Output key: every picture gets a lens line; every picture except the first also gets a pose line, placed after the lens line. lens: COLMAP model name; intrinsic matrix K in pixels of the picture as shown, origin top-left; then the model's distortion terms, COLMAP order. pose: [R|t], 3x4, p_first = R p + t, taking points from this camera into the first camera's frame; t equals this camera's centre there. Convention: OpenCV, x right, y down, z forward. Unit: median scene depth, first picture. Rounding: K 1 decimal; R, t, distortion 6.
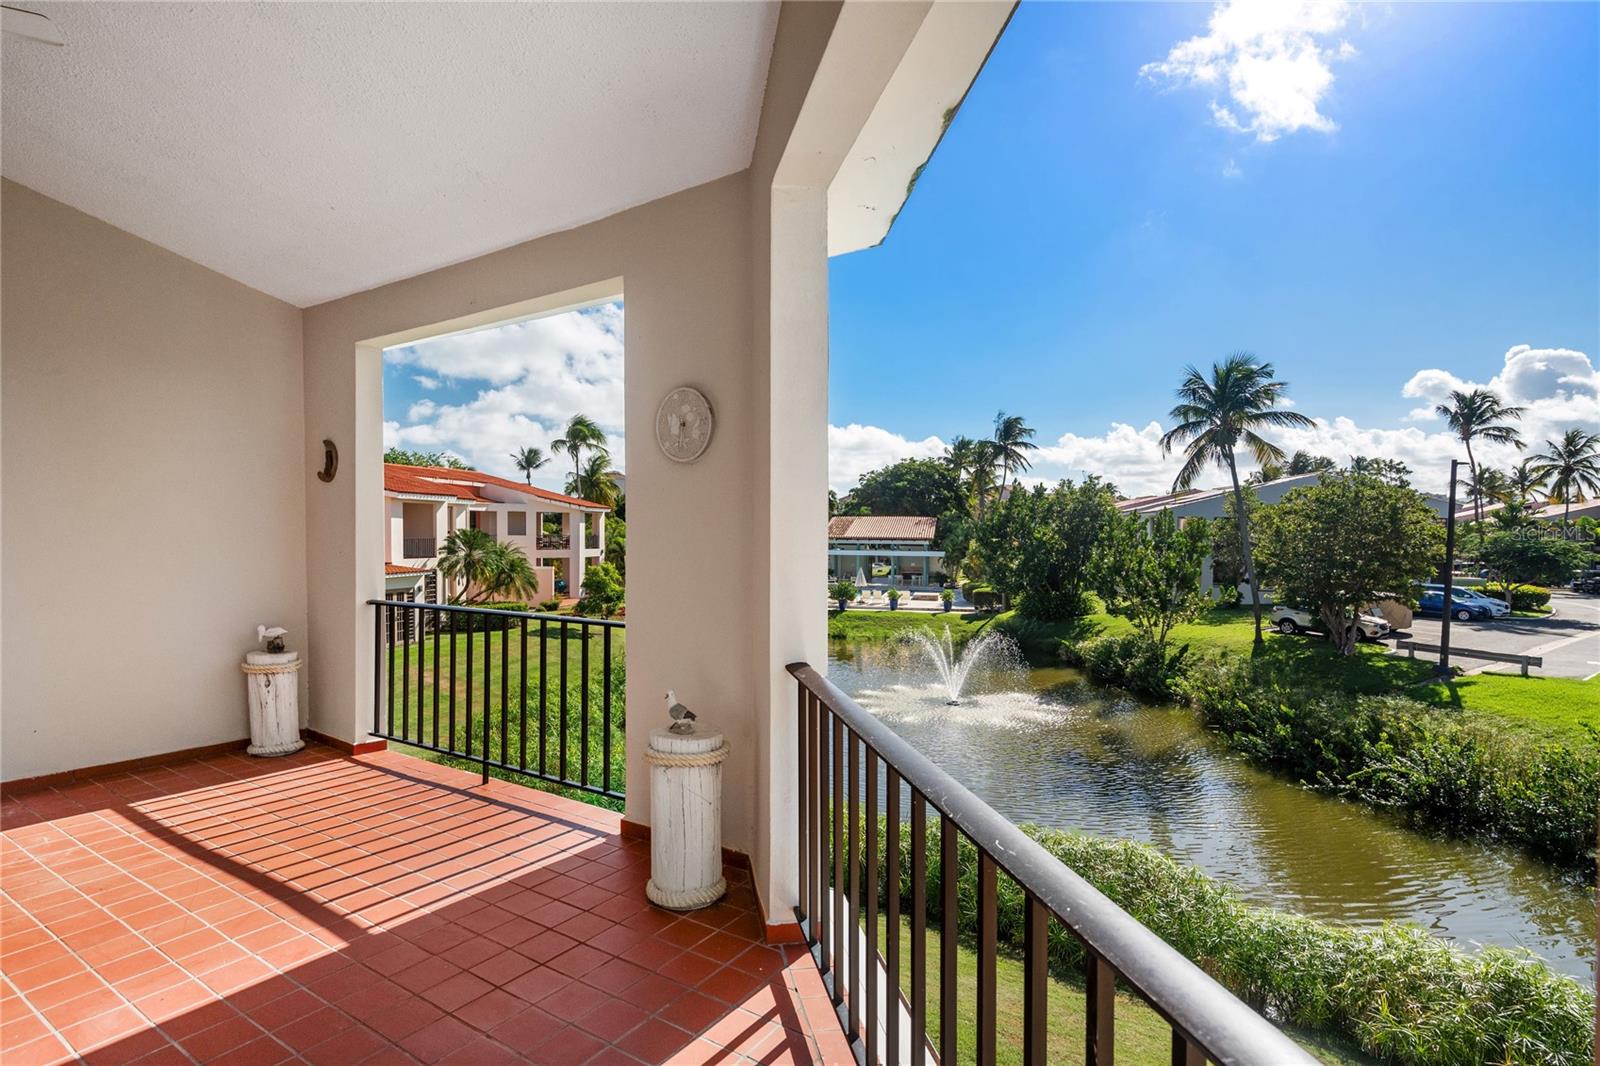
lens RADIAL K [[814.8, 0, 793.2], [0, 814.8, 556.0], [0, 0, 1]] dist [0.002766, 0.001043]
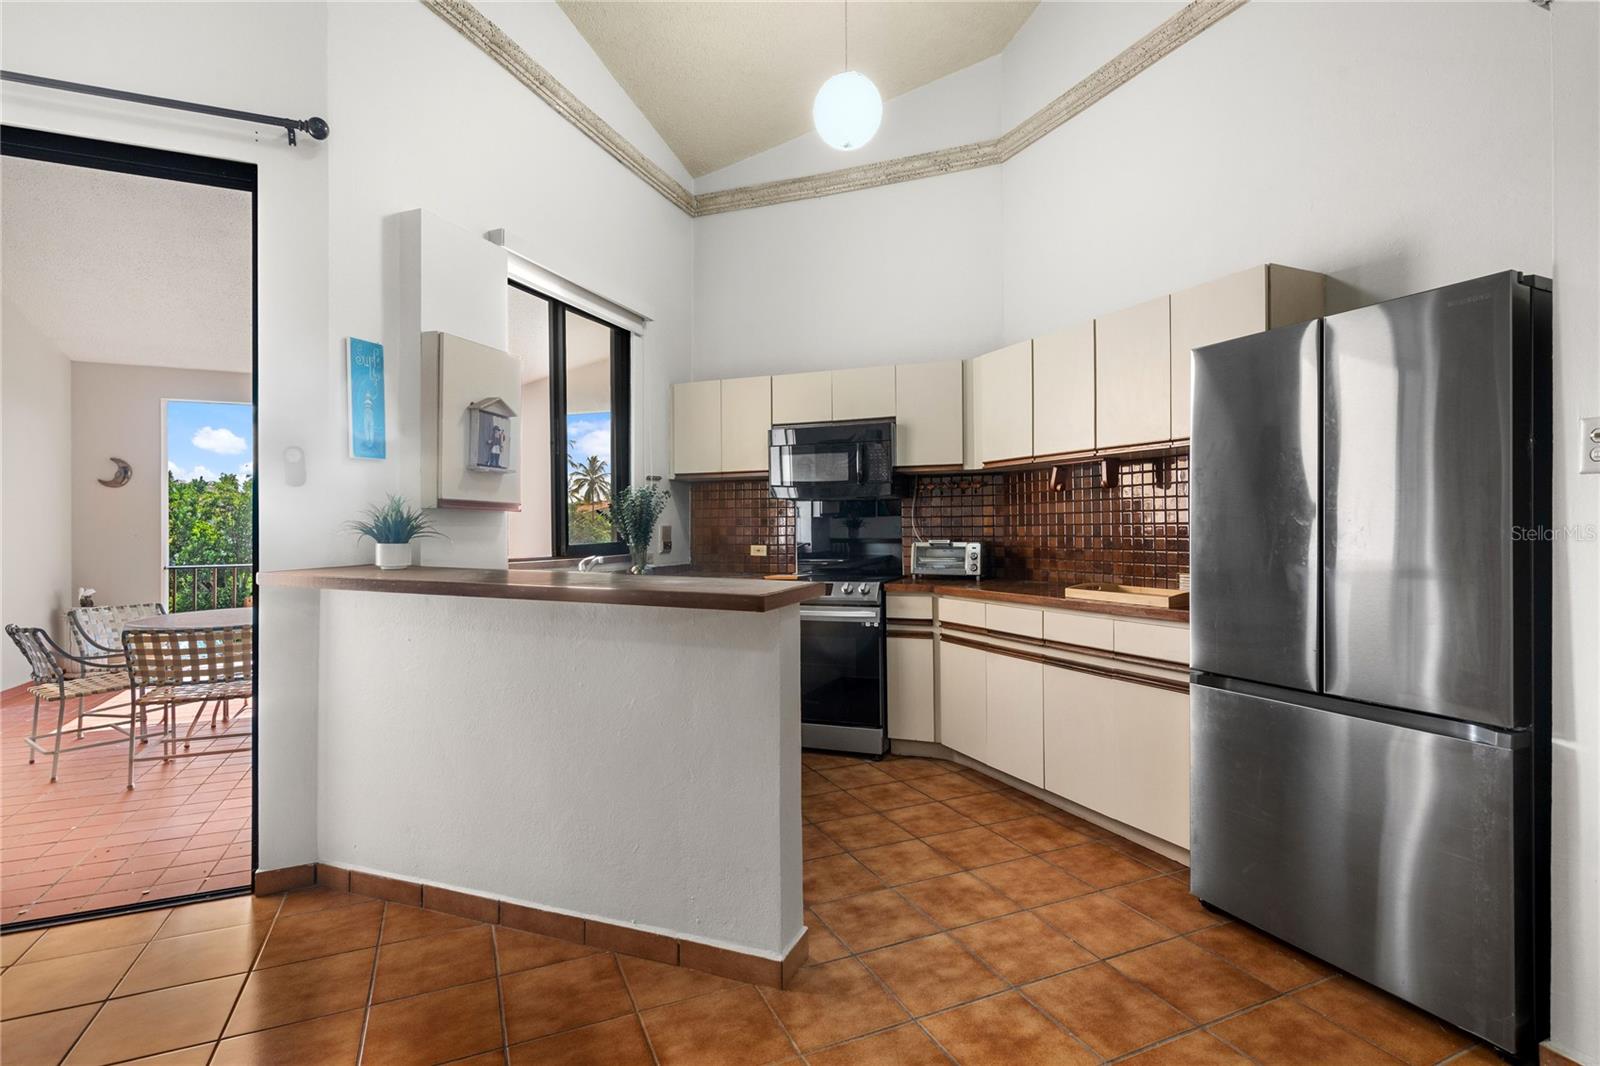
lens RADIAL K [[757.0, 0, 794.5], [0, 757.0, 523.5], [0, 0, 1]] dist [-0.001498, 0.000015]
pose [[0.515040, -0.007460, 0.857134, -0.138112], [0.035989, 0.999269, -0.012928, 0.004179], [-0.856410, 0.037506, 0.514932, -0.090259]]
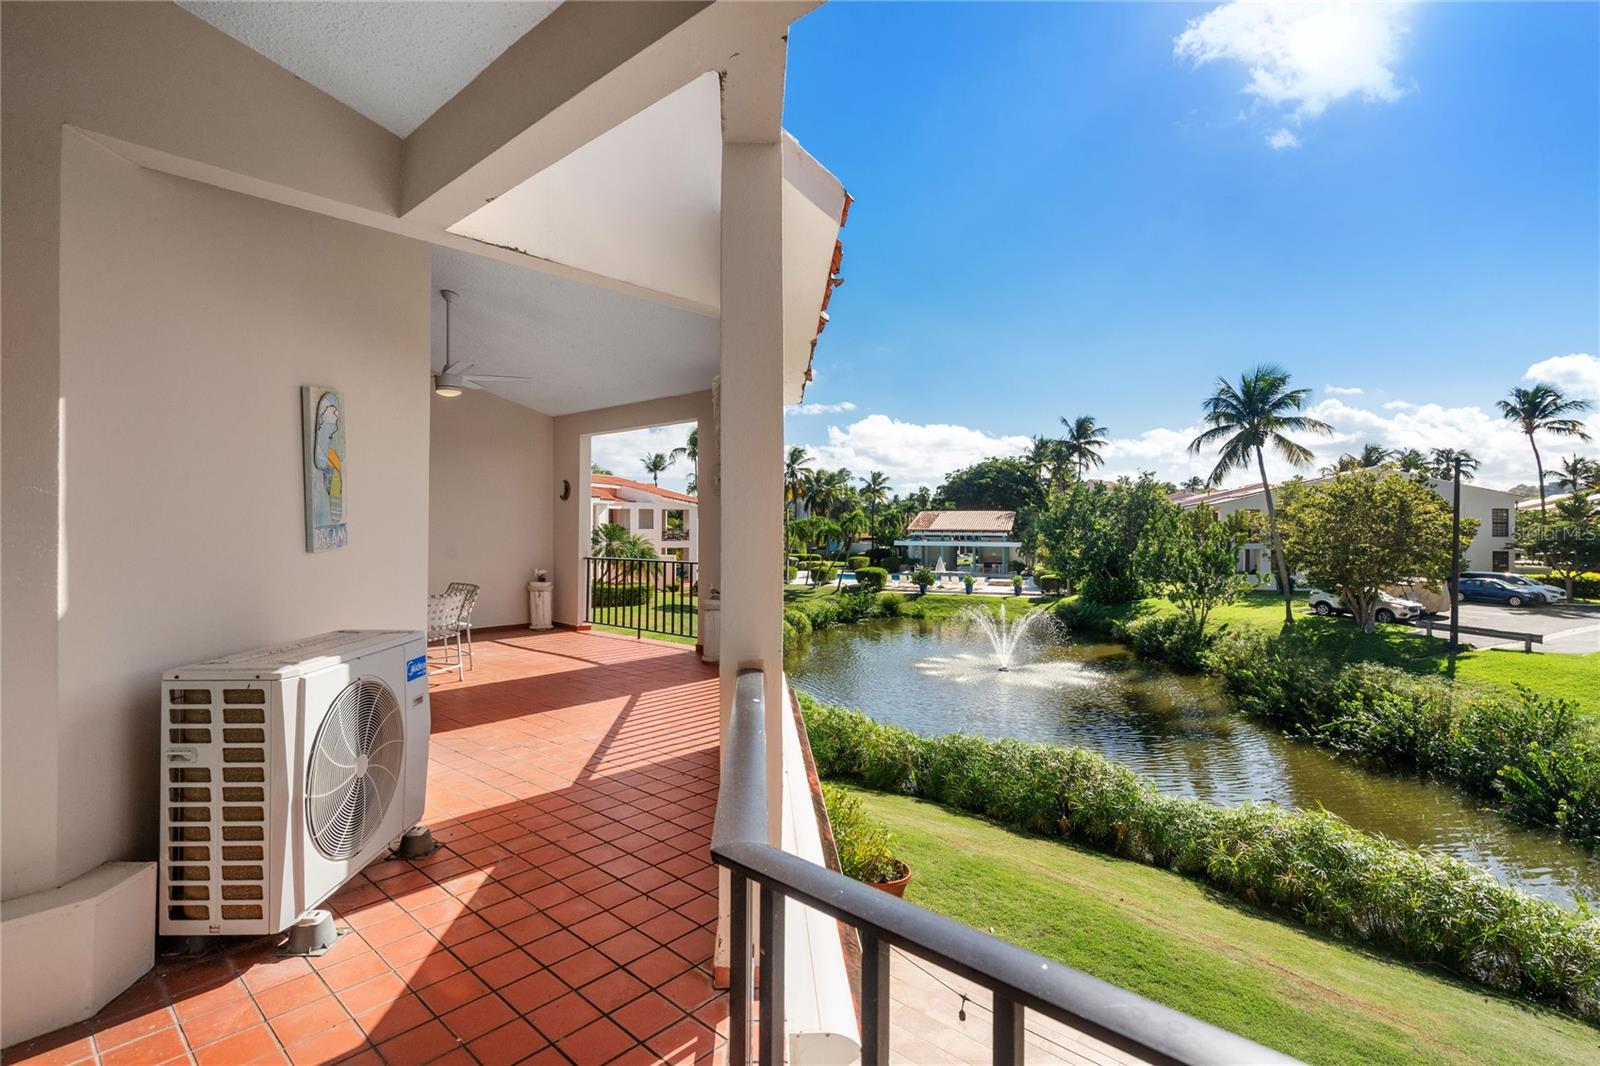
lens RADIAL K [[757.0, 0, 794.5], [0, 757.0, 523.5], [0, 0, 1]] dist [-0.001498, 0.000015]
pose [[0.991341, -0.005182, -0.131208, 0.032998], [0.000934, 0.999474, -0.032417, 0.003941], [0.131307, 0.032014, 0.990825, -0.104760]]
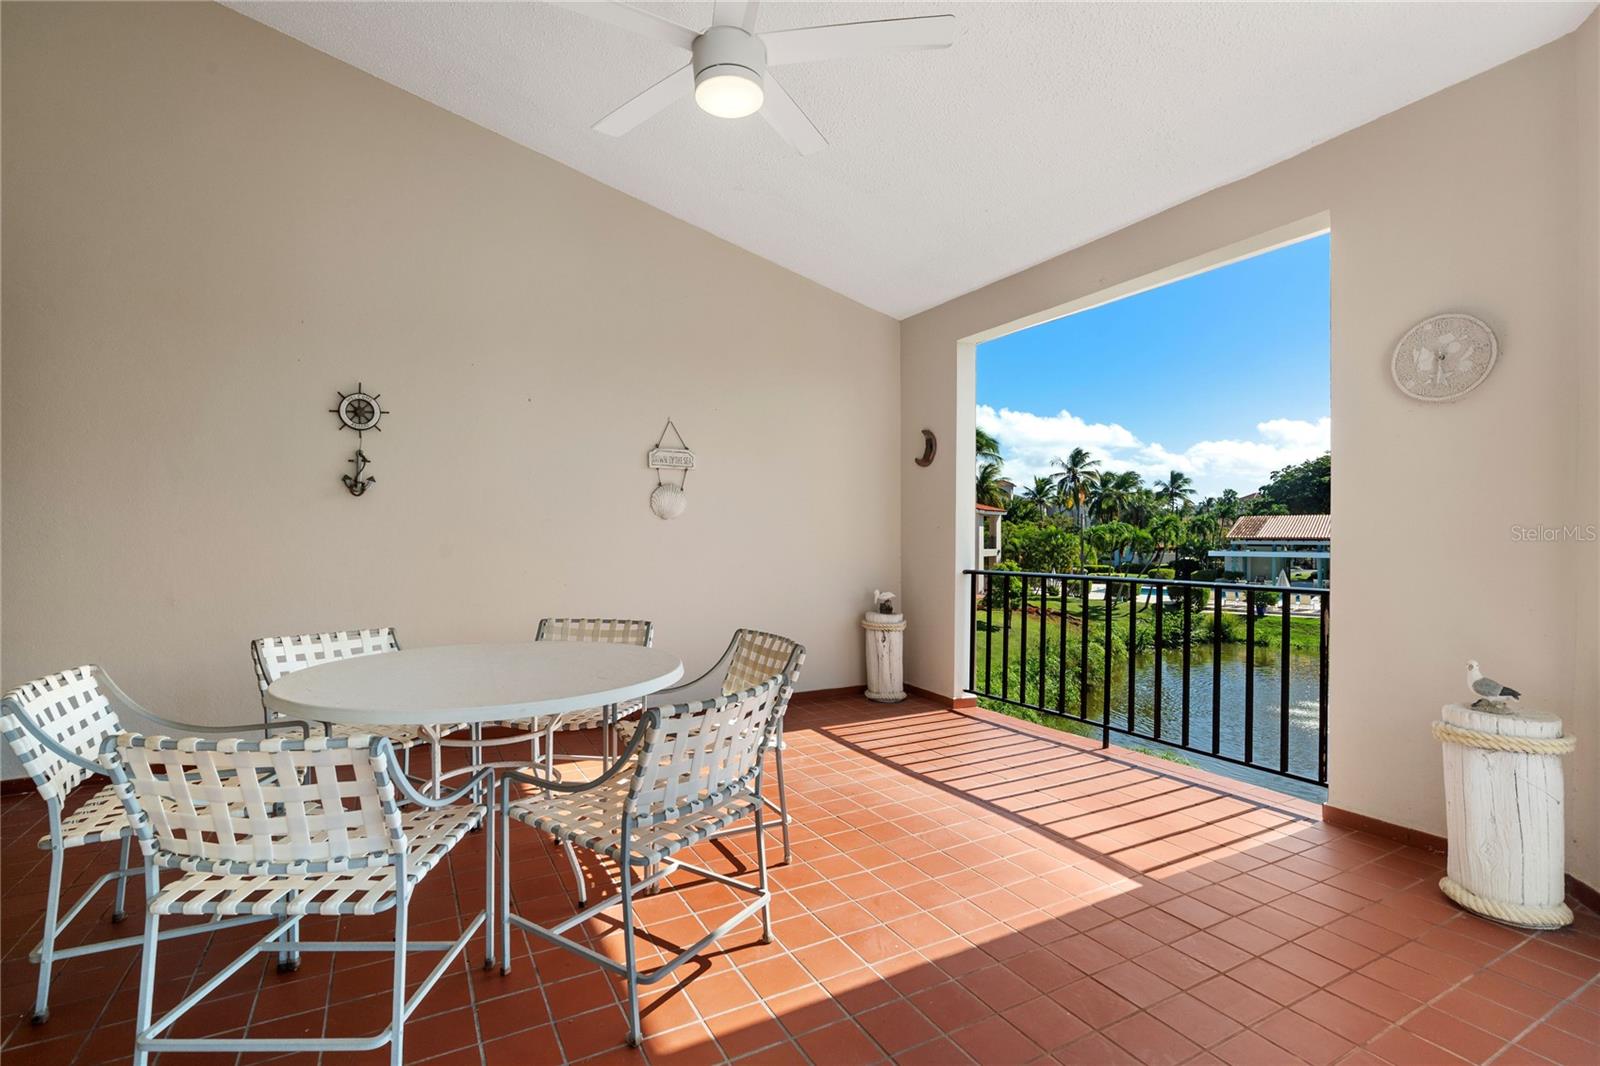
lens RADIAL K [[742.5, 0, 792.9], [0, 742.5, 538.4], [0, 0, 1]] dist [-0.000630, 0.000305]
pose [[0.886848, -0.005120, -0.462033, -0.031829], [-0.006954, 0.999677, -0.024427, 0.004604], [0.462009, 0.024876, 0.886526, -0.001306]]
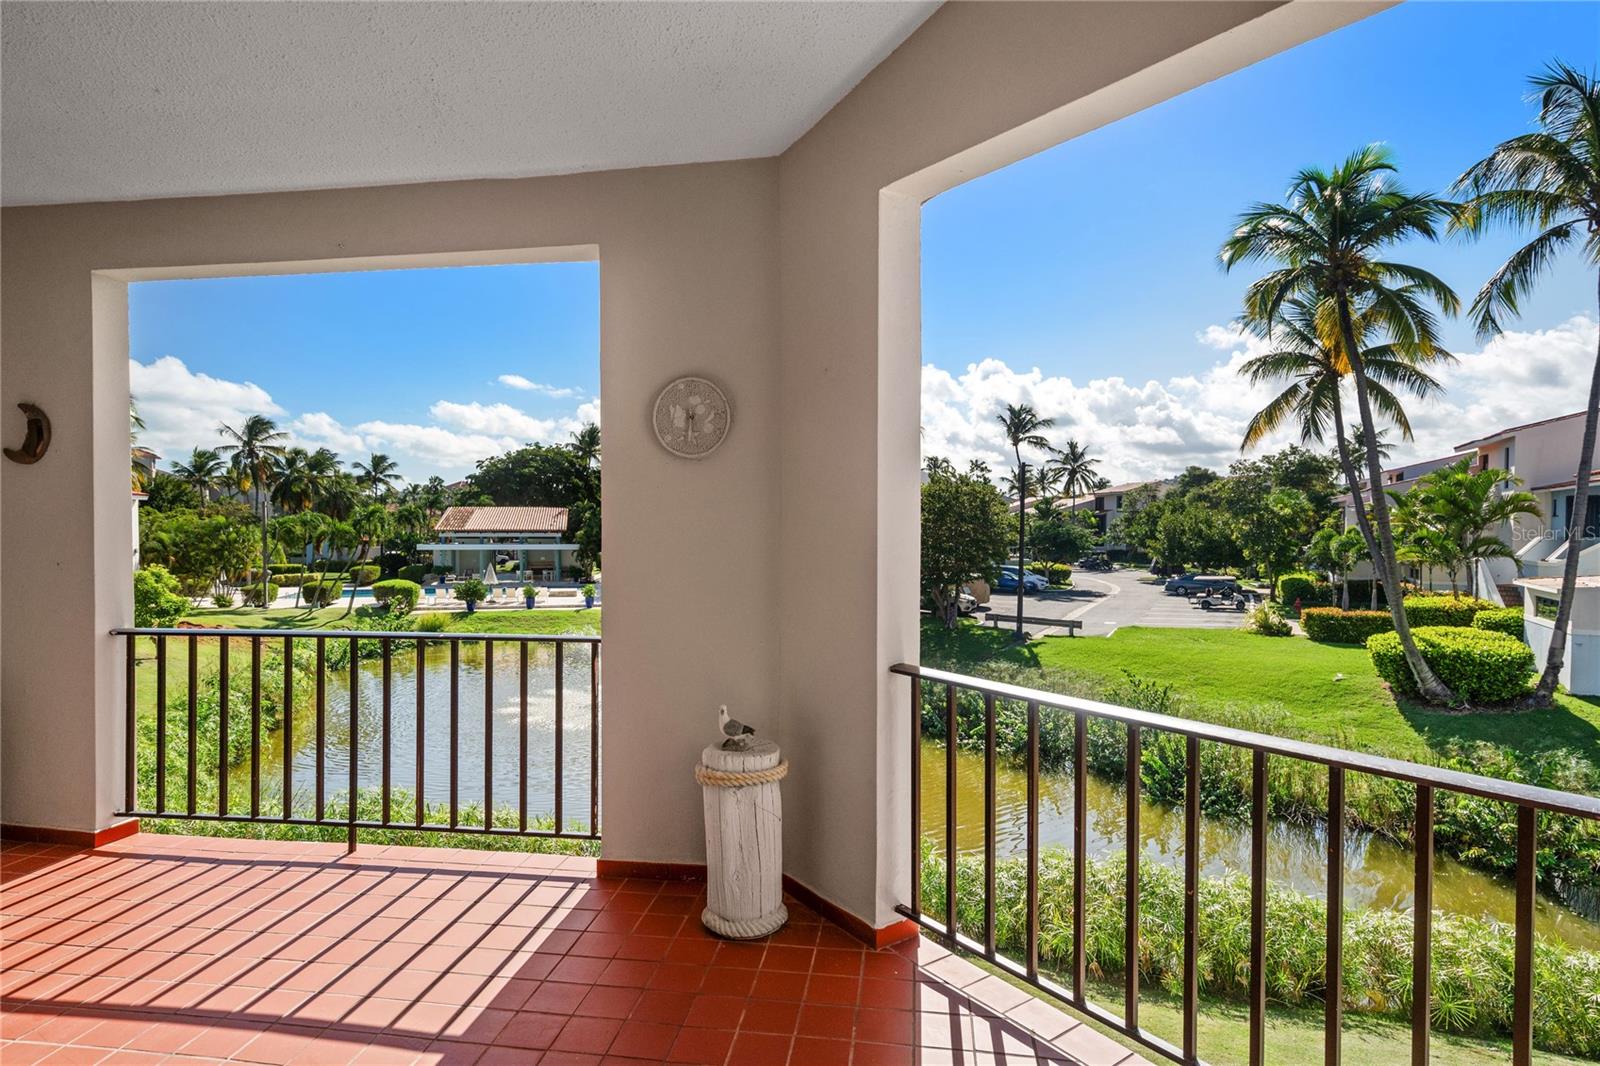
lens RADIAL K [[850.0, 0, 794.2], [0, 850.0, 545.6], [0, 0, 1]] dist [0.005077, 0.001604]
pose [[0.900175, -0.016456, 0.435217, -0.037494], [0.017678, 0.999843, 0.001242, -0.001269], [-0.435169, 0.006576, 0.900325, 0.006946]]
